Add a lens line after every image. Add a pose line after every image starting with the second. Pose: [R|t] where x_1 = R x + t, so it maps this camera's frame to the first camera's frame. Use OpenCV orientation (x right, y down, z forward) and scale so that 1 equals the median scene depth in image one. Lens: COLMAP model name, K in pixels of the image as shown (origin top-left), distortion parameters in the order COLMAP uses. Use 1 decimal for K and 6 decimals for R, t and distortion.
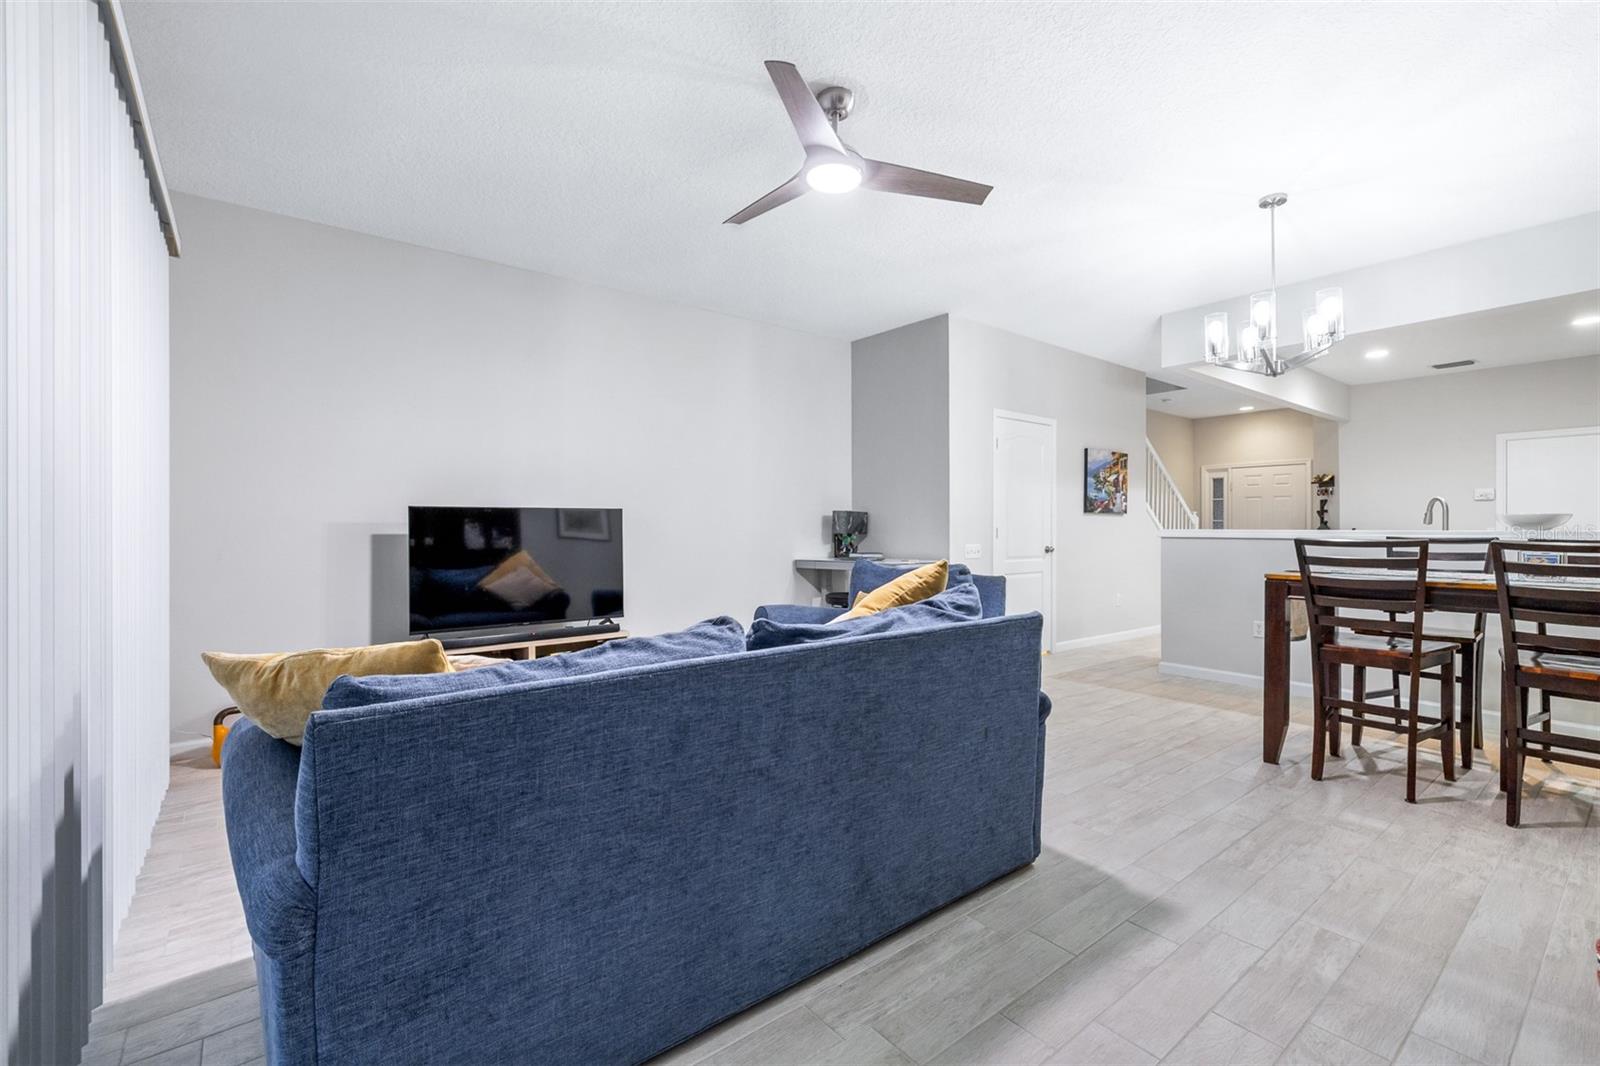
lens RADIAL K [[700.3, 0, 790.7], [0, 700.3, 528.9], [0, 0, 1]] dist [0.000944, -0.000626]
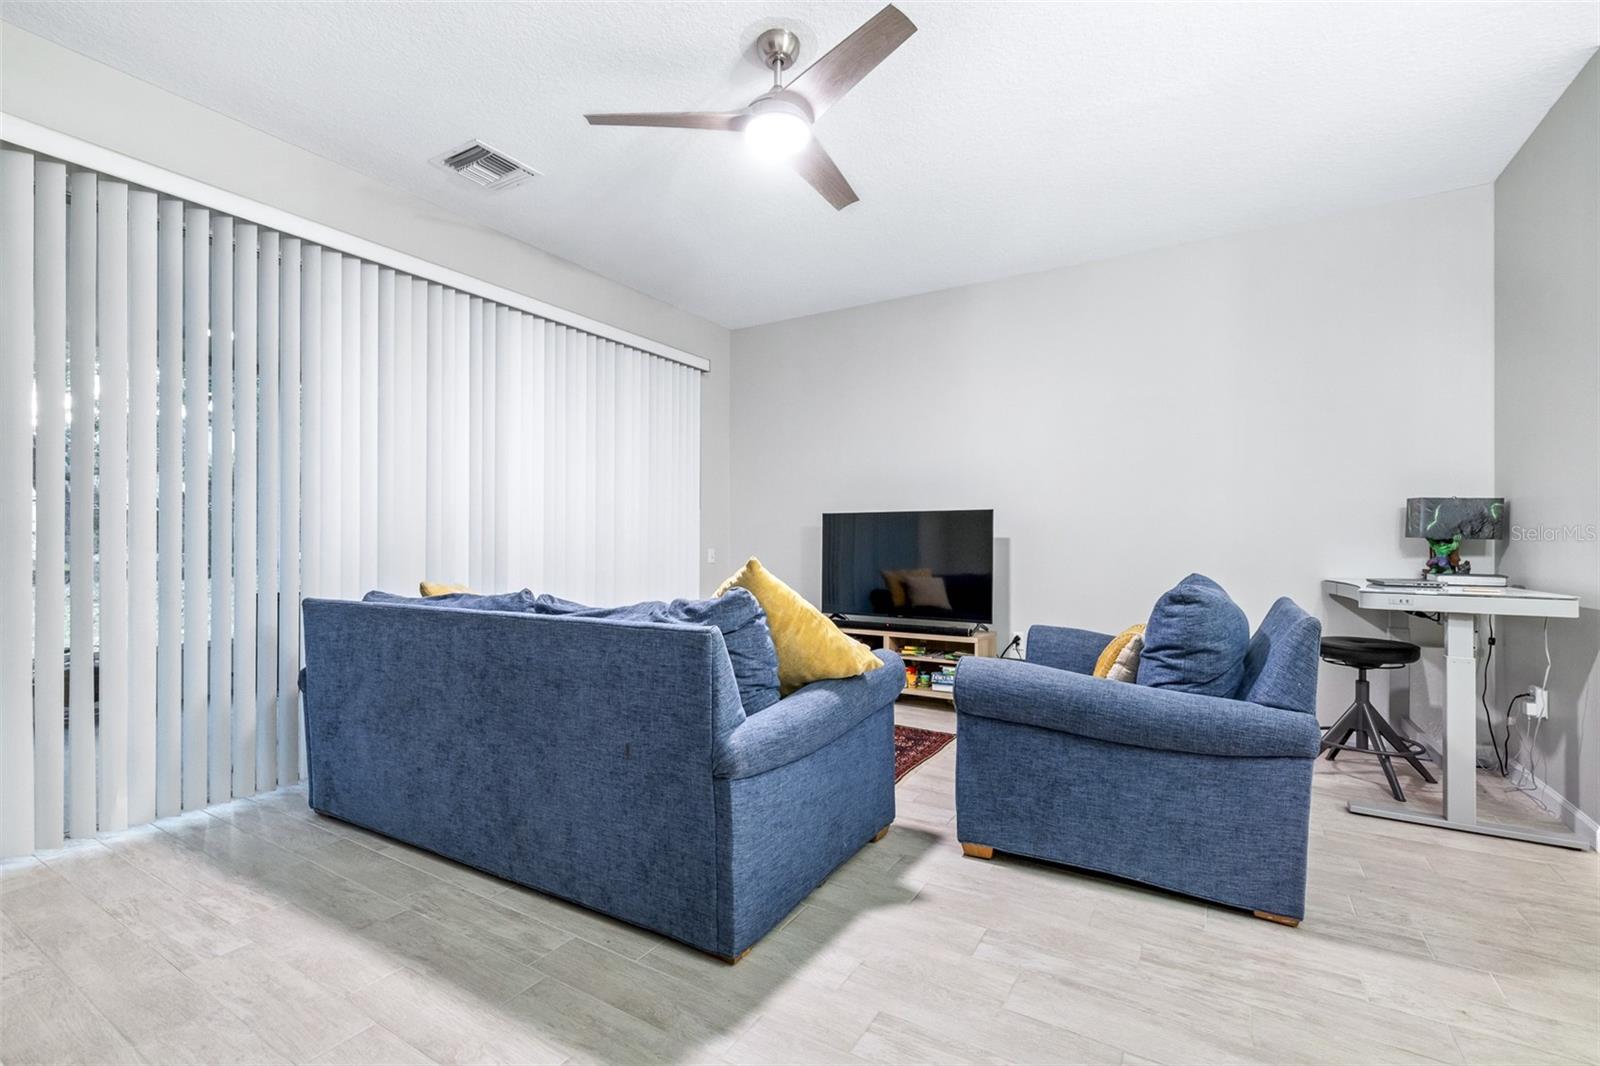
lens RADIAL K [[700.3, 0, 787.7], [0, 700.3, 536.2], [0, 0, 1]] dist [0.000944, -0.000626]
pose [[0.373555, 0.000735, -0.927608, 0.608360], [-0.004485, 0.999989, -0.001014, 0.010822], [0.927597, 0.004539, 0.373554, 0.442822]]
